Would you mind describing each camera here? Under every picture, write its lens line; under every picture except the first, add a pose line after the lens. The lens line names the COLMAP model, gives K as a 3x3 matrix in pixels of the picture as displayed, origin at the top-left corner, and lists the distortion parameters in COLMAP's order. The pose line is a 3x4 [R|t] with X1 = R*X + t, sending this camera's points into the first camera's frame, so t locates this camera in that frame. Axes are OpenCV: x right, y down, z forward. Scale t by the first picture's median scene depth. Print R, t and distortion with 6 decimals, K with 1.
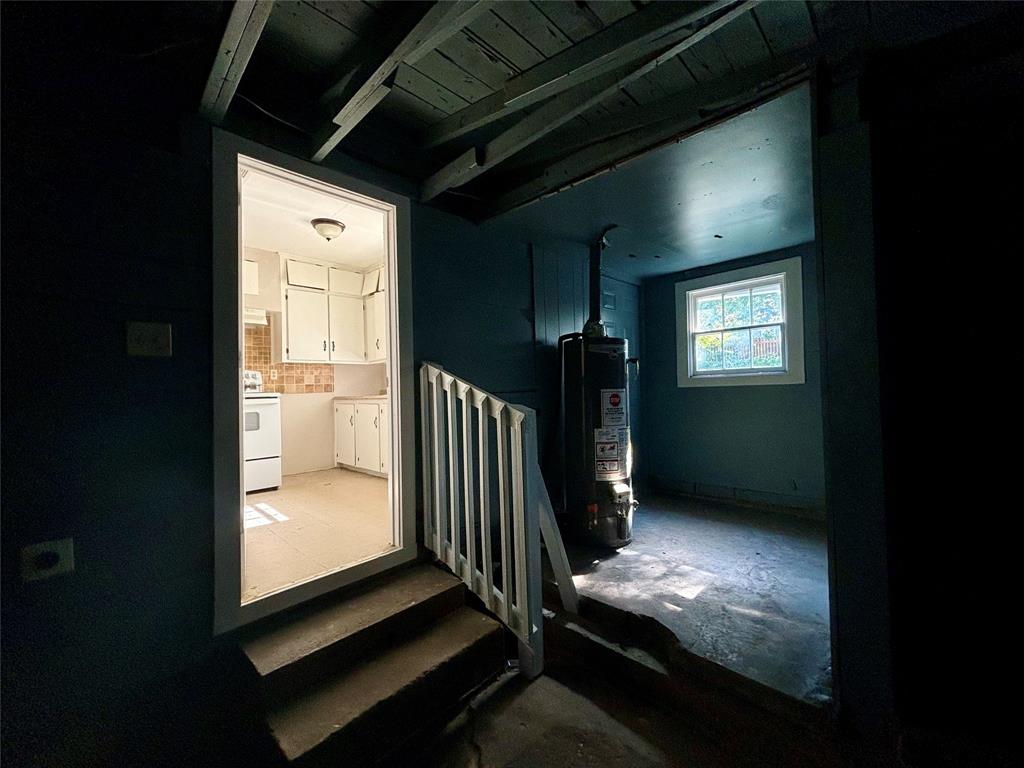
lens RADIAL K [[410.8, 0, 512.0], [0, 410.8, 384.0], [0, 0, 1]] dist [0.000546, 0.000090]
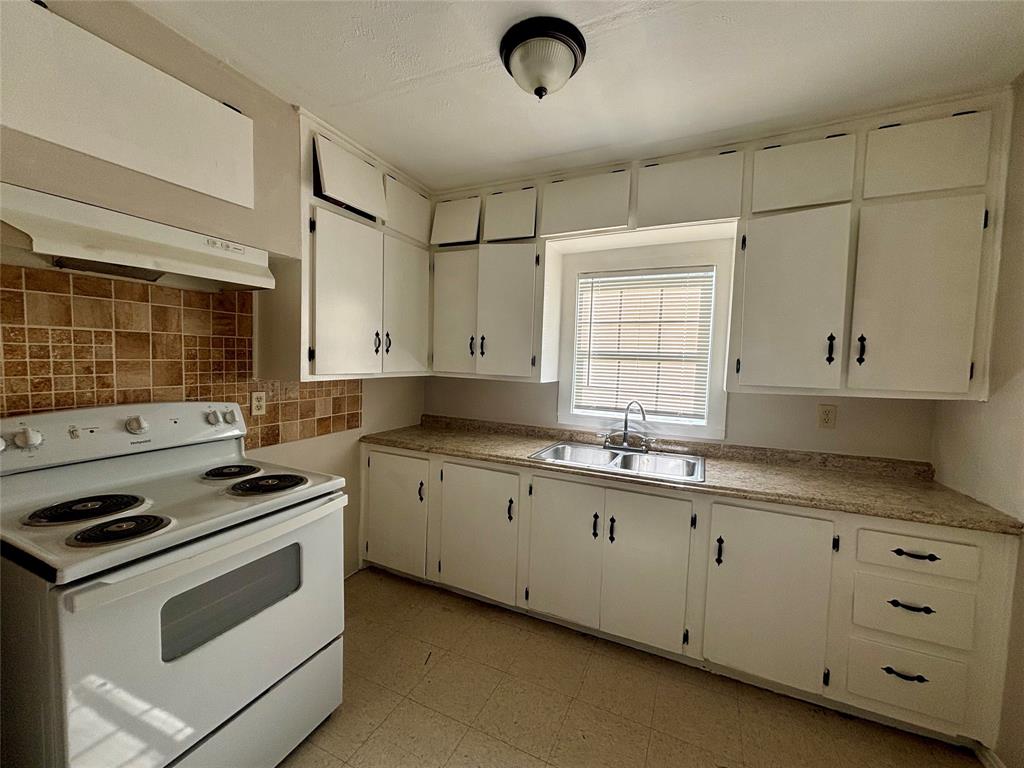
lens RADIAL K [[410.8, 0, 512.0], [0, 410.8, 384.0], [0, 0, 1]] dist [0.000546, 0.000090]
pose [[0.942340, 0.034540, 0.332869, -0.097813], [-0.060333, 0.995896, 0.067462, -0.018215], [-0.329173, -0.083656, 0.940557, 0.105318]]
